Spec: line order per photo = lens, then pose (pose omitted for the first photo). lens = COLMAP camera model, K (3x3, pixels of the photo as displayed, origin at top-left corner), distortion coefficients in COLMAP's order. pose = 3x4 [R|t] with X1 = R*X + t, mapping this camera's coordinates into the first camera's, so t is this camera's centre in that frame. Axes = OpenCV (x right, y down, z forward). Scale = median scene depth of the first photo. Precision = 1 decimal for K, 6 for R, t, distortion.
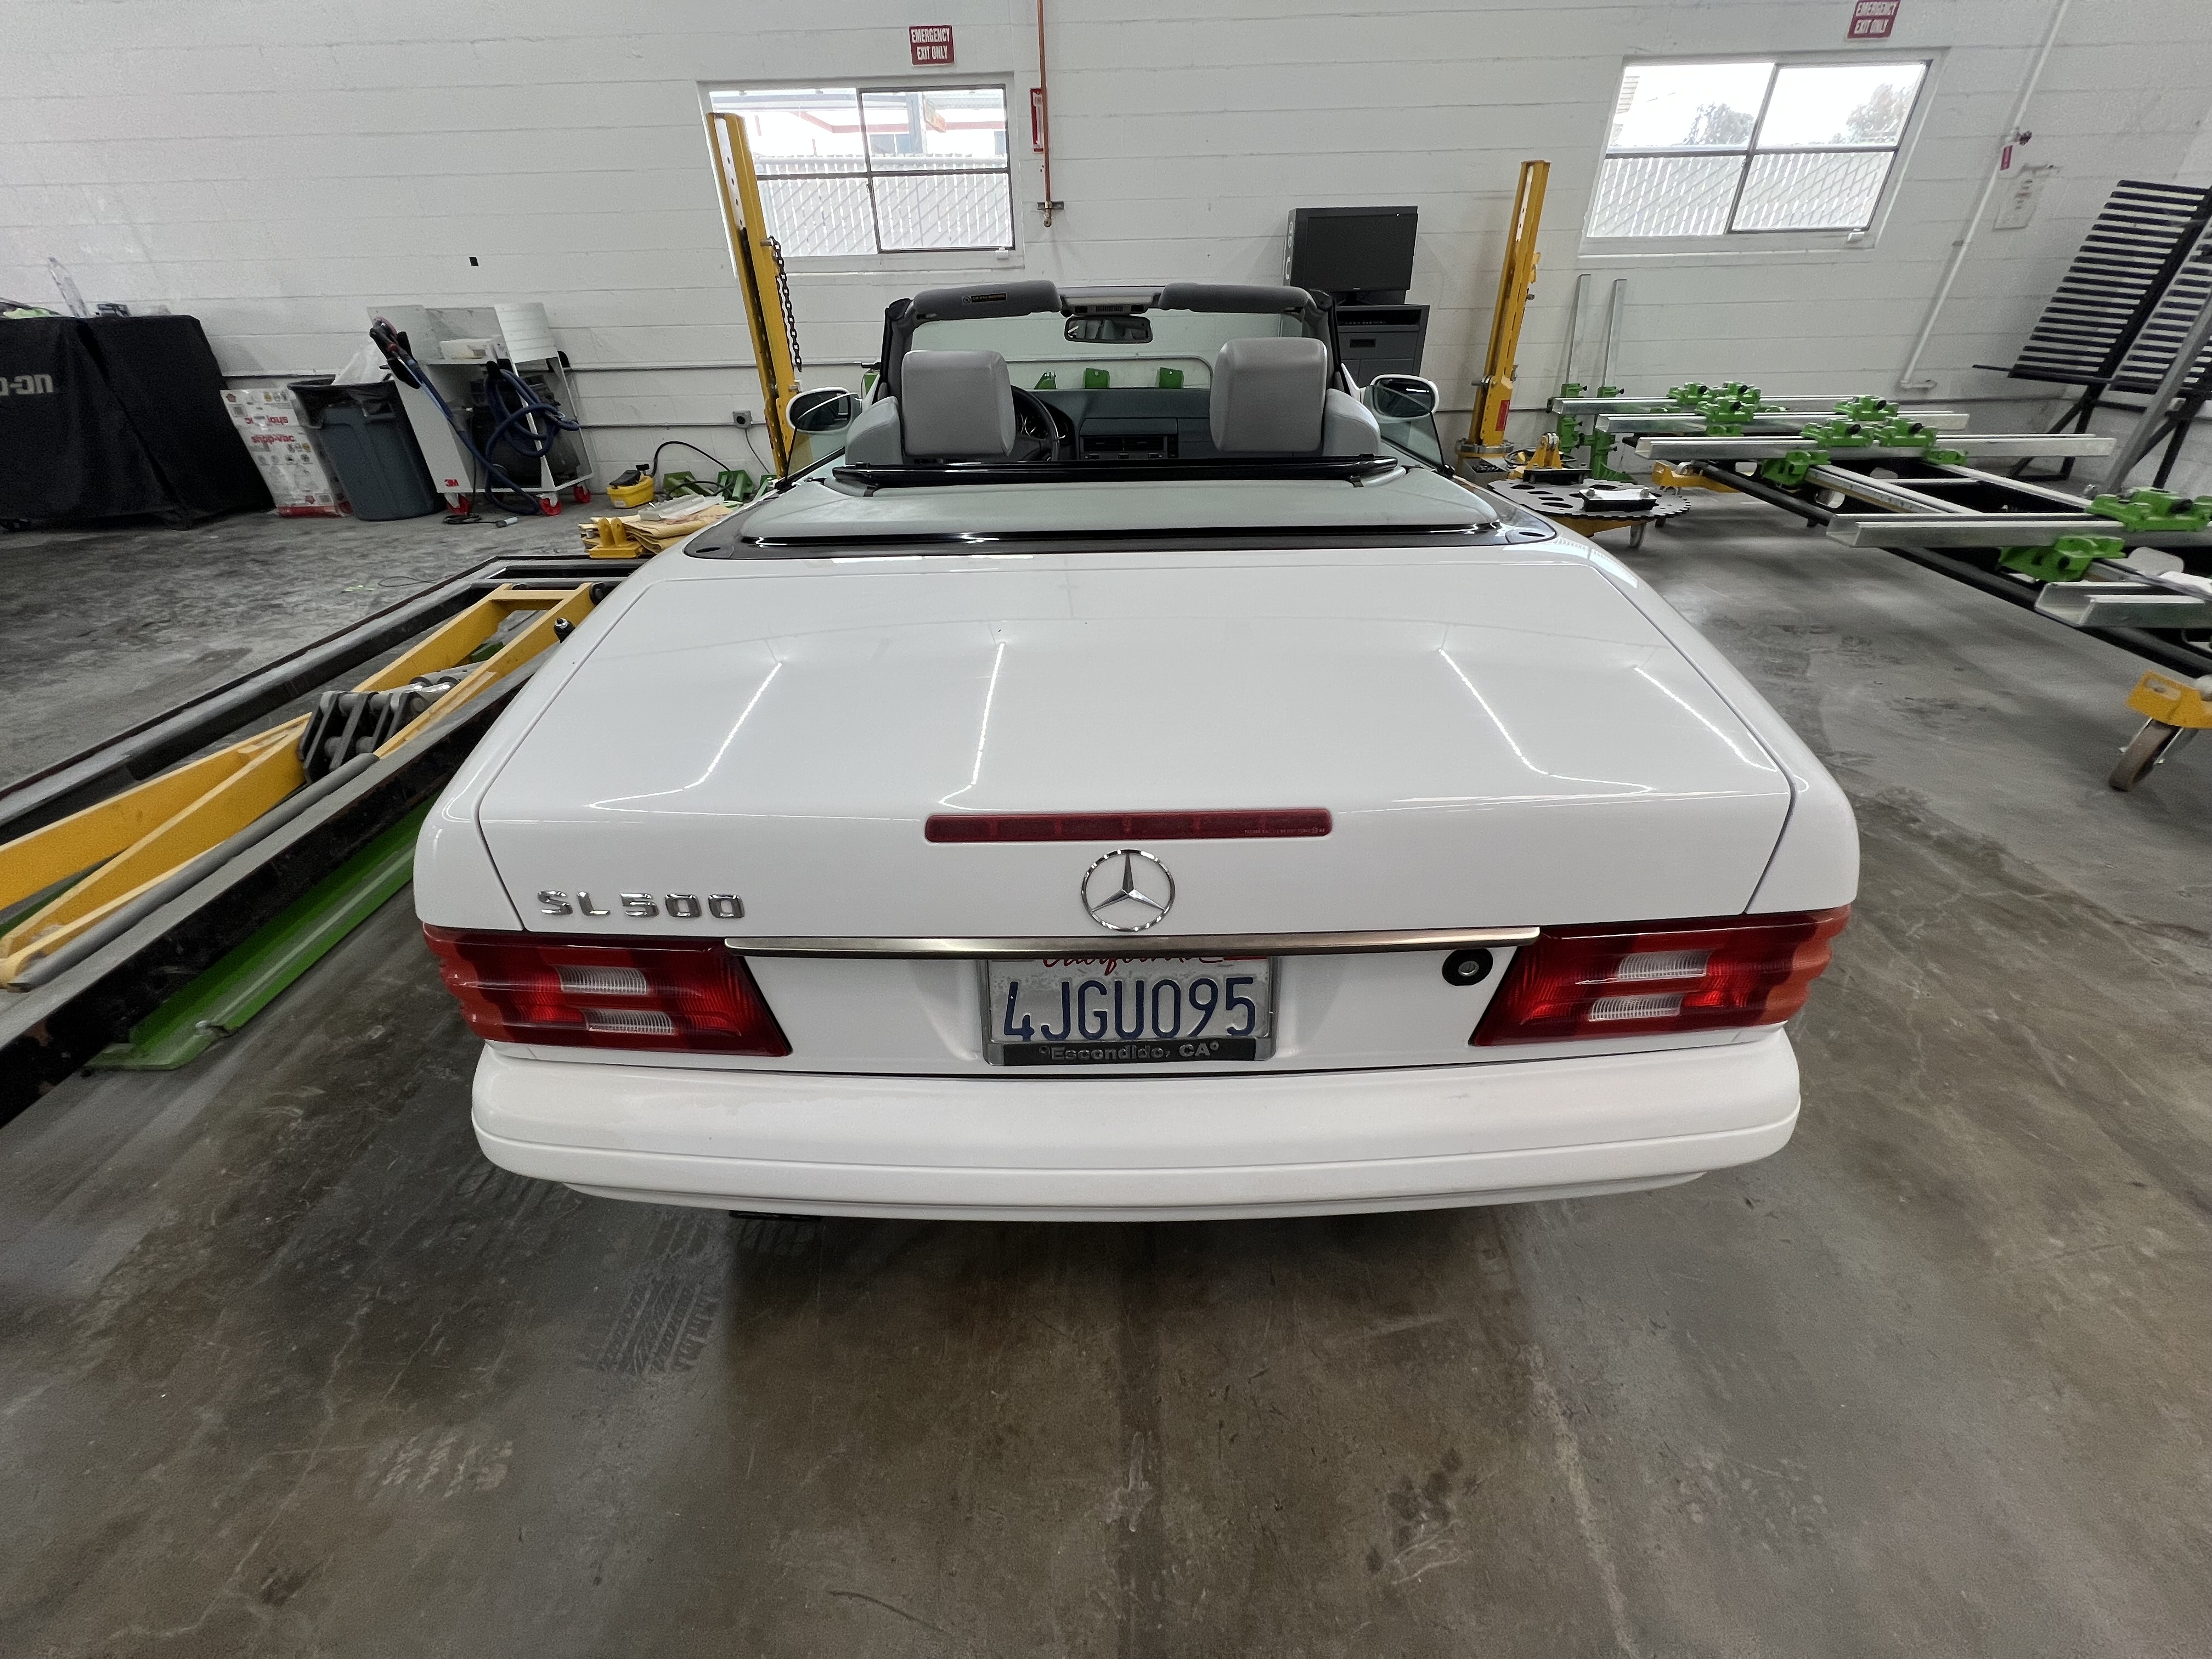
lens RADIAL K [[889.3, 0, 1112.6], [0, 889.3, 833.7], [0, 0, 1]] dist [0.000180, 0.000474]
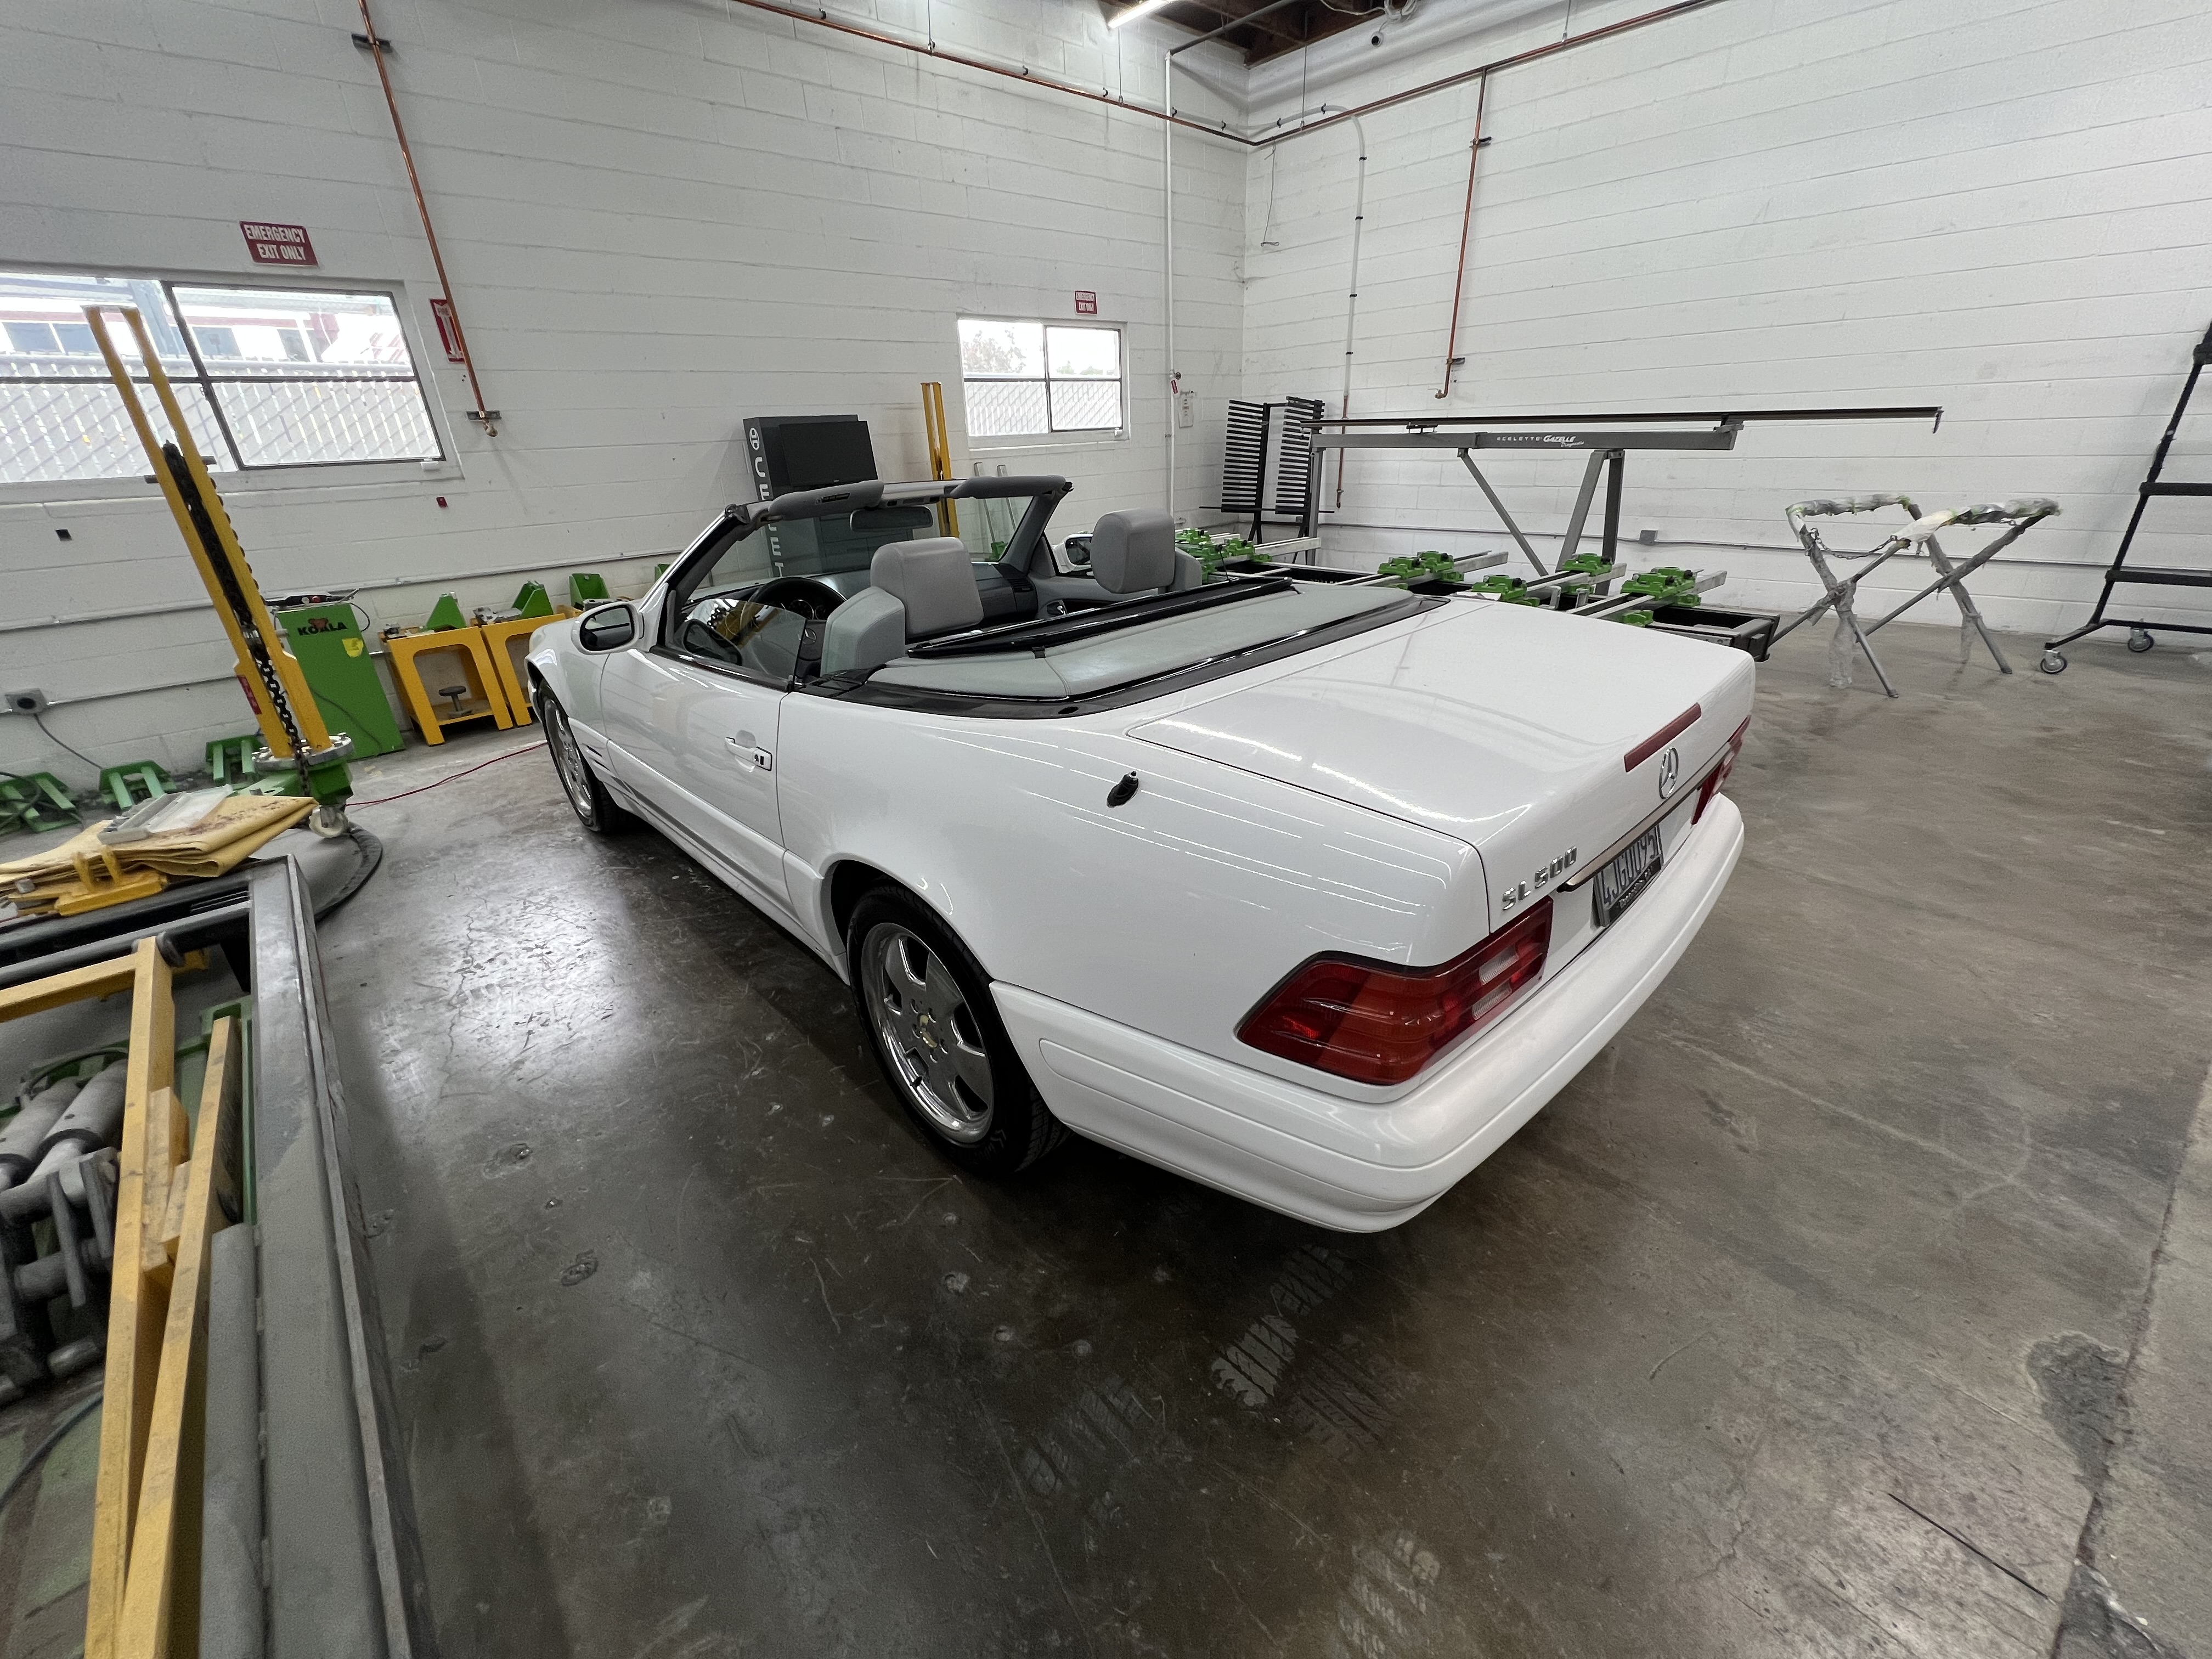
lens RADIAL K [[889.3, 0, 1094.9], [0, 889.3, 834.0], [0, 0, 1]] dist [0.000180, 0.000474]
pose [[0.721463, -0.297482, 0.625297, -0.330670], [0.399528, 0.916380, -0.025010, -0.039892], [-0.565570, 0.267867, 0.779986, 0.049719]]
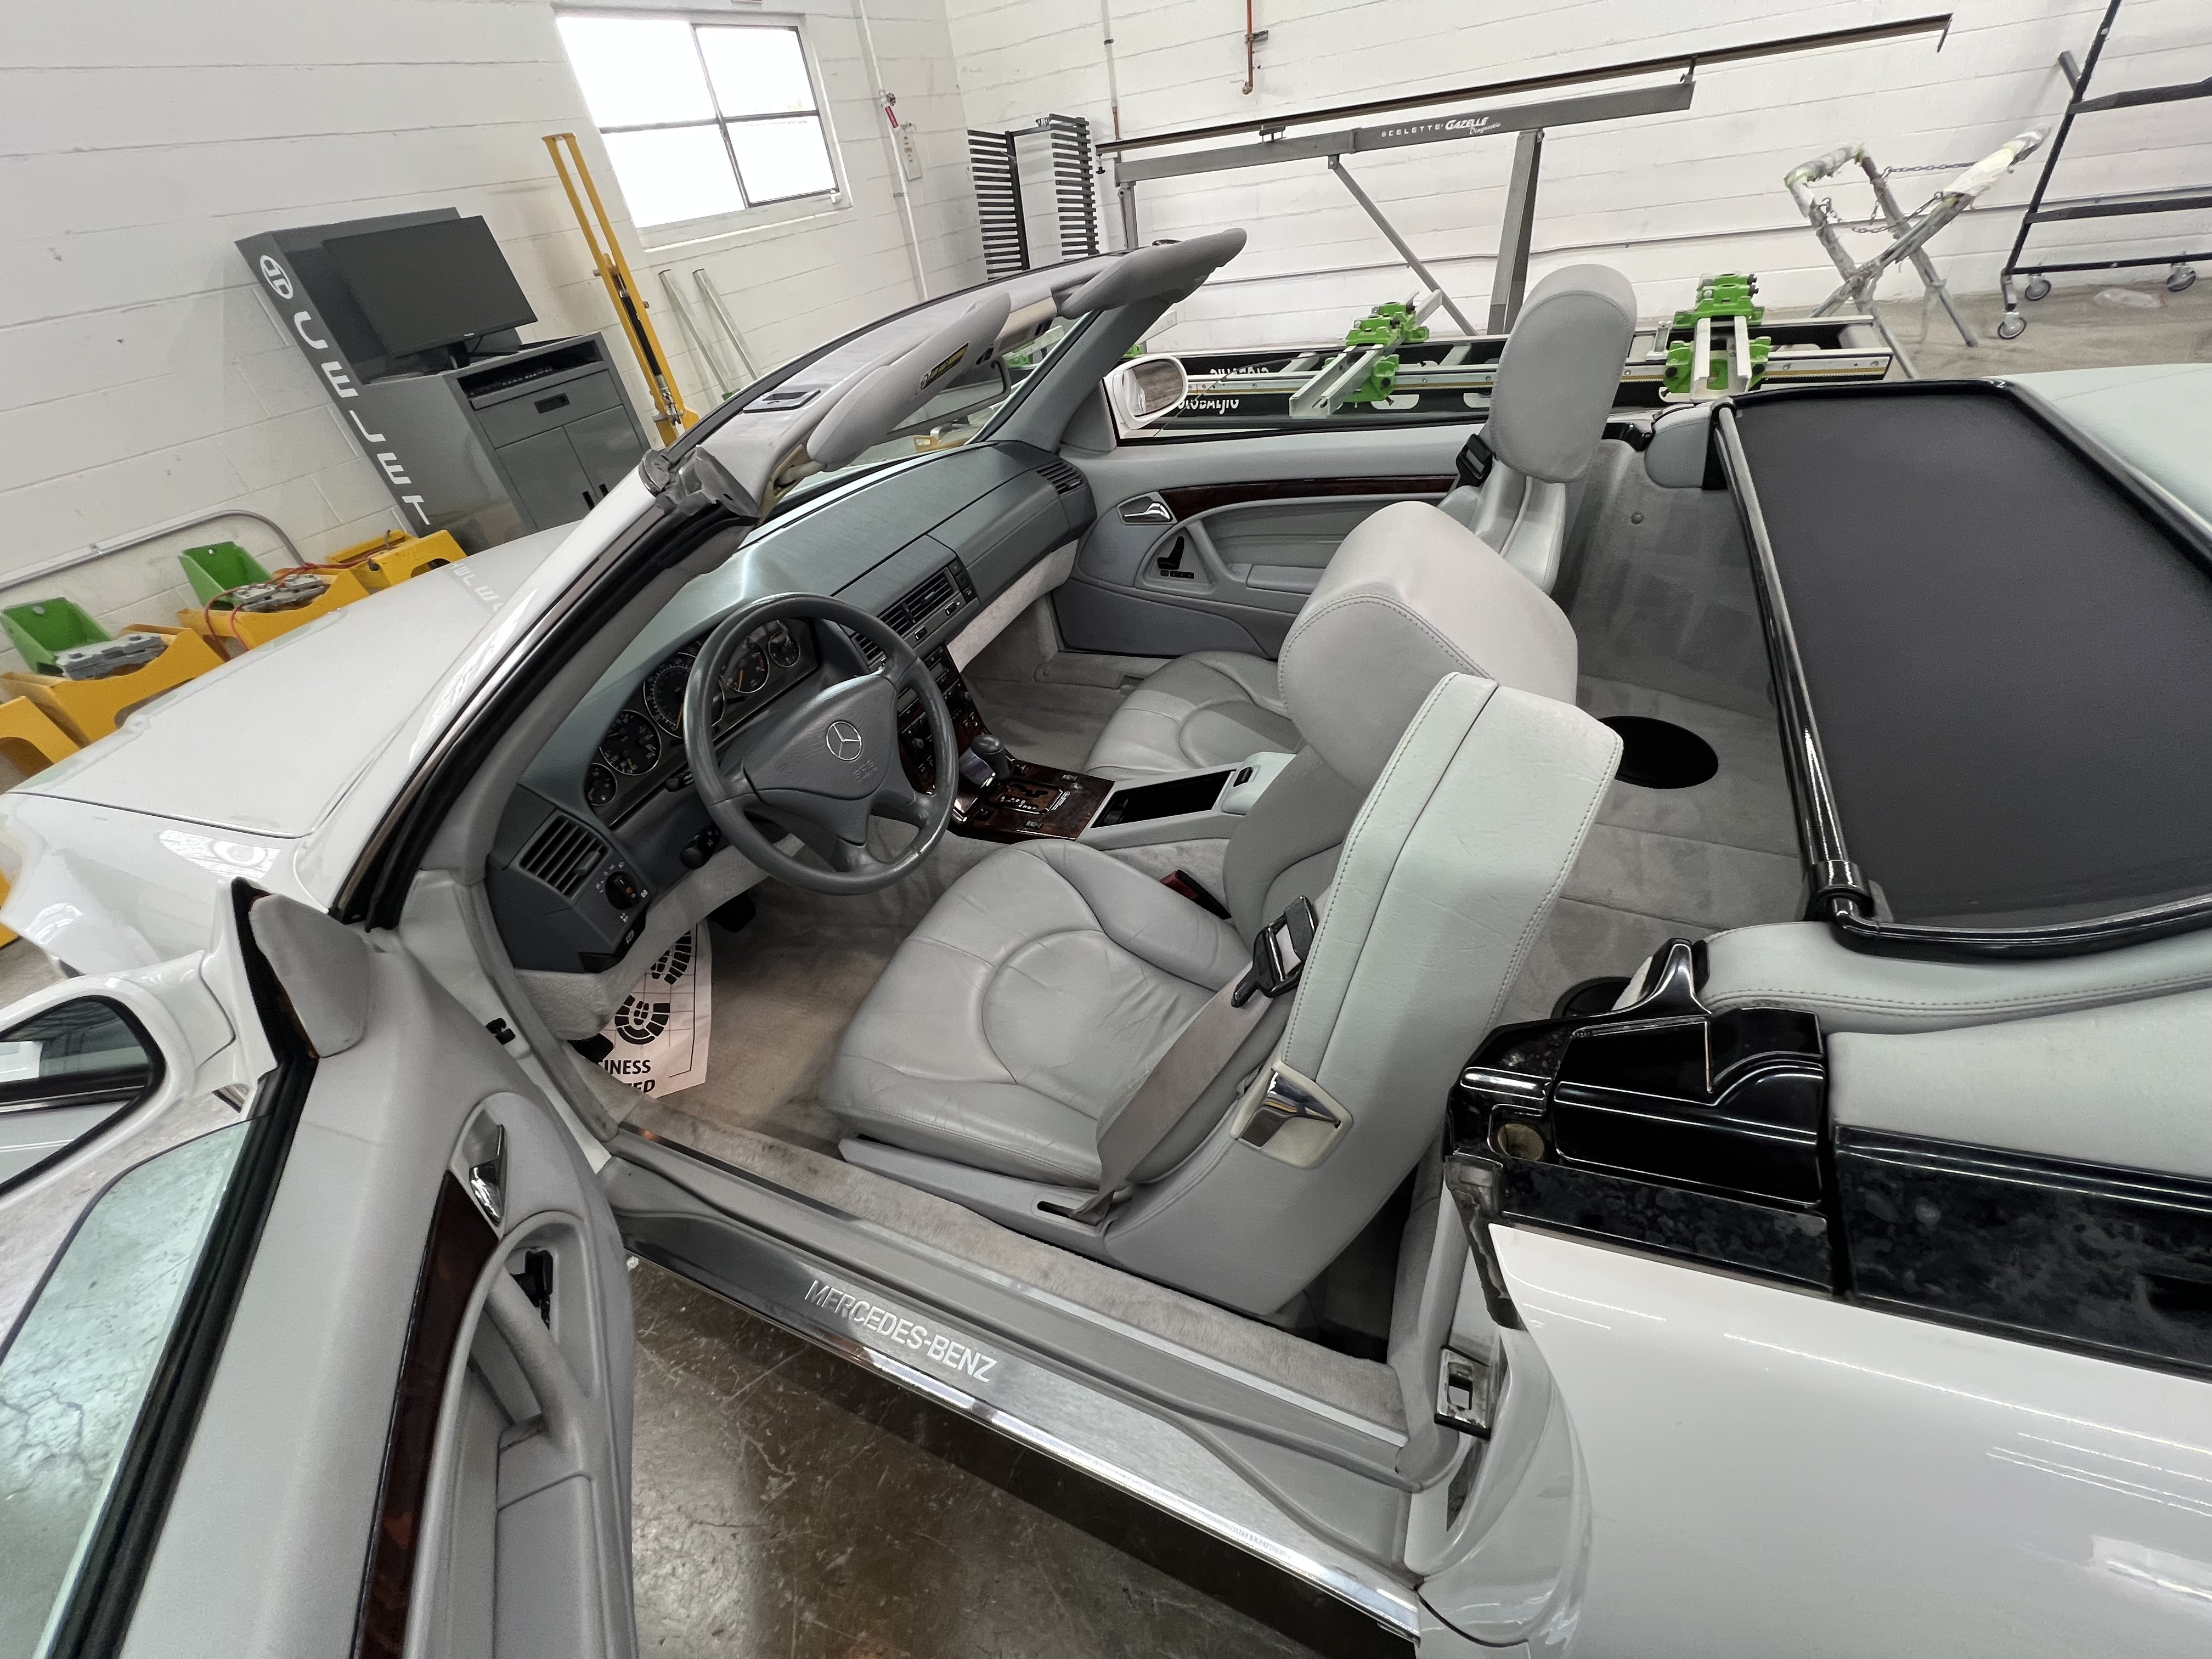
lens RADIAL K [[888.6, 0, 1093.5], [0, 888.6, 830.5], [0, 0, 1]] dist [-0.000013, 0.000083]
pose [[0.396041, -0.590908, 0.702836, -0.225307], [0.605265, 0.743595, 0.284114, -0.243741], [-0.690511, 0.312882, 0.652150, 0.361561]]
